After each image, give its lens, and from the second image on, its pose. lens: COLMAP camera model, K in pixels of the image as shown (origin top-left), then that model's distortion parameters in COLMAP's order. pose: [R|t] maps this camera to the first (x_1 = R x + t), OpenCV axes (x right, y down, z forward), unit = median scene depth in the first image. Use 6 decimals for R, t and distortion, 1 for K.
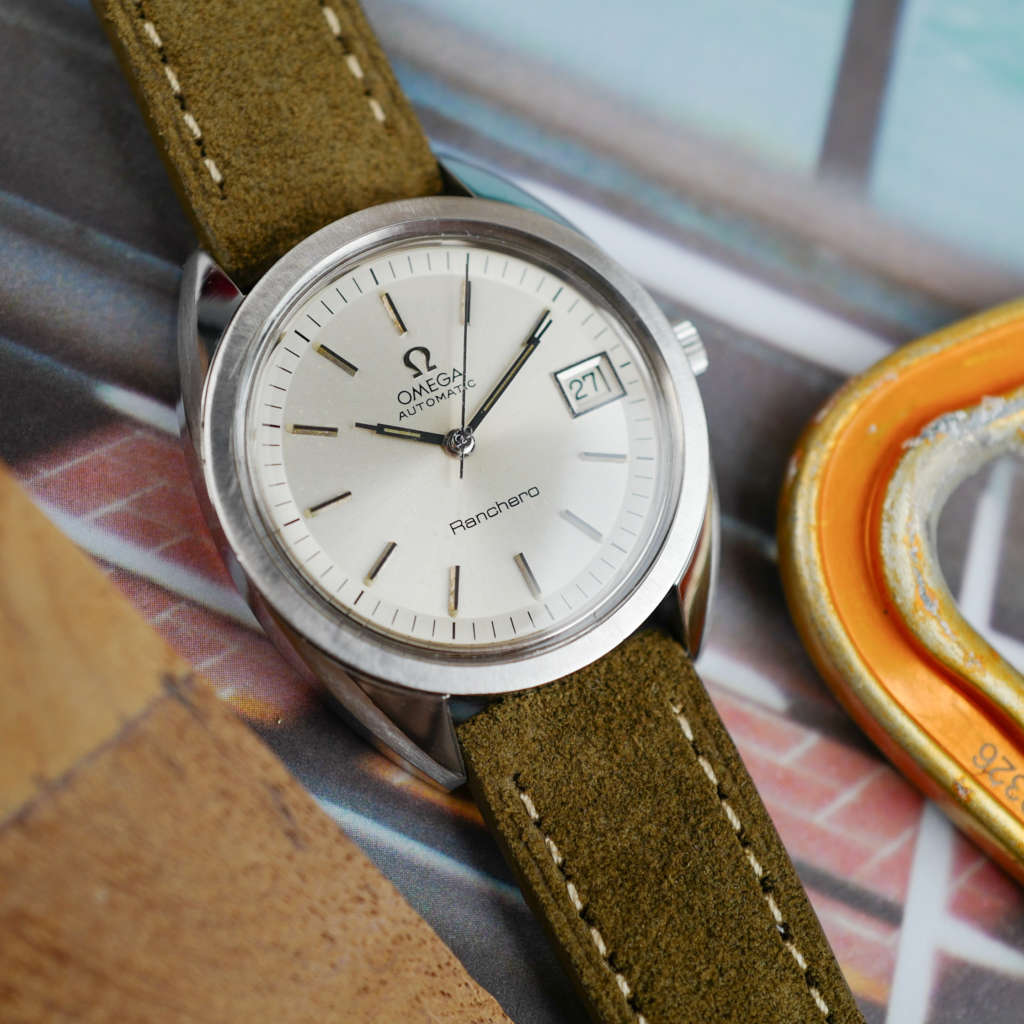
lens RADIAL K [[2014.0, 0, 491.2], [0, 2014.0, 512.9], [0, 0, 1]] dist [0.065305, -0.155650]
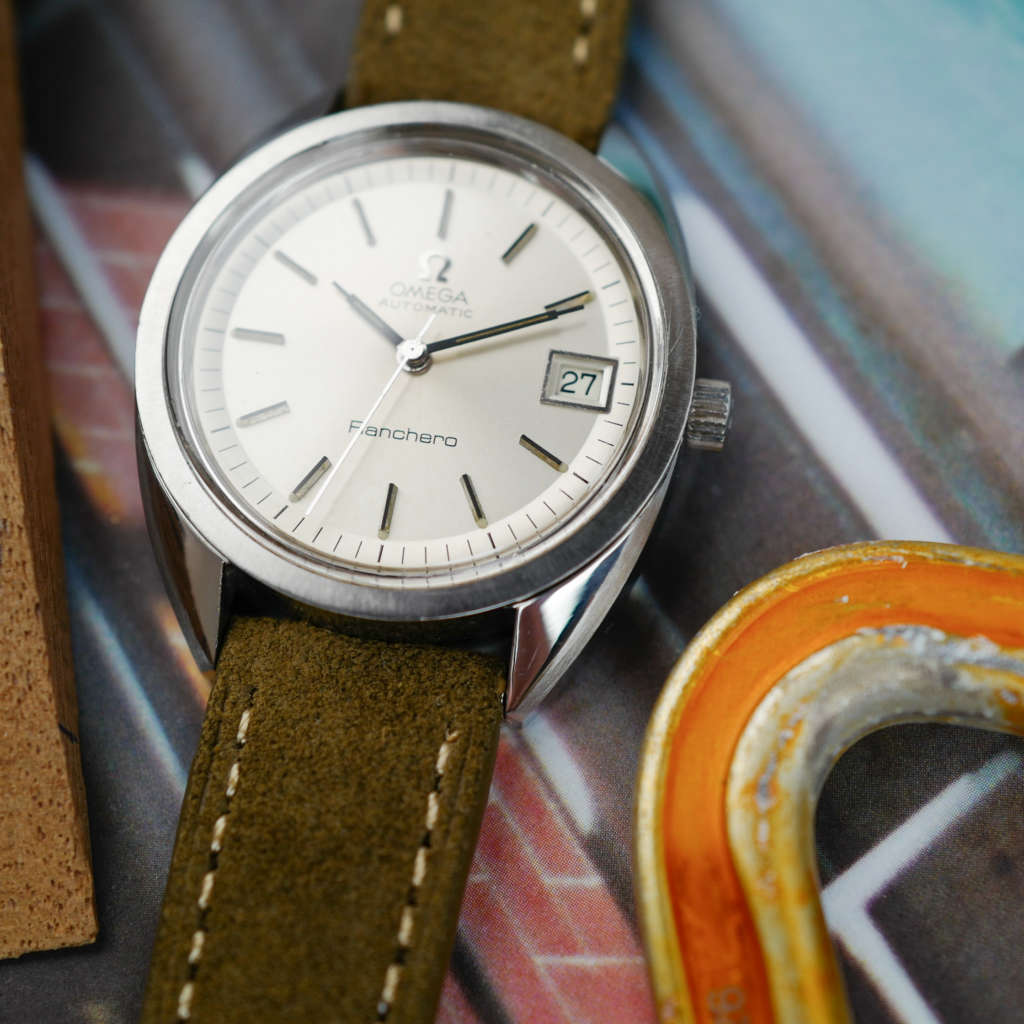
lens RADIAL K [[2014.0, 0, 491.2], [0, 2014.0, 512.9], [0, 0, 1]] dist [0.065305, -0.155650]
pose [[0.767849, 0.481644, -0.422406, 0.422316], [-0.544056, 0.838400, -0.033007, 0.035530], [0.338247, 0.255157, 0.905806, 0.196621]]
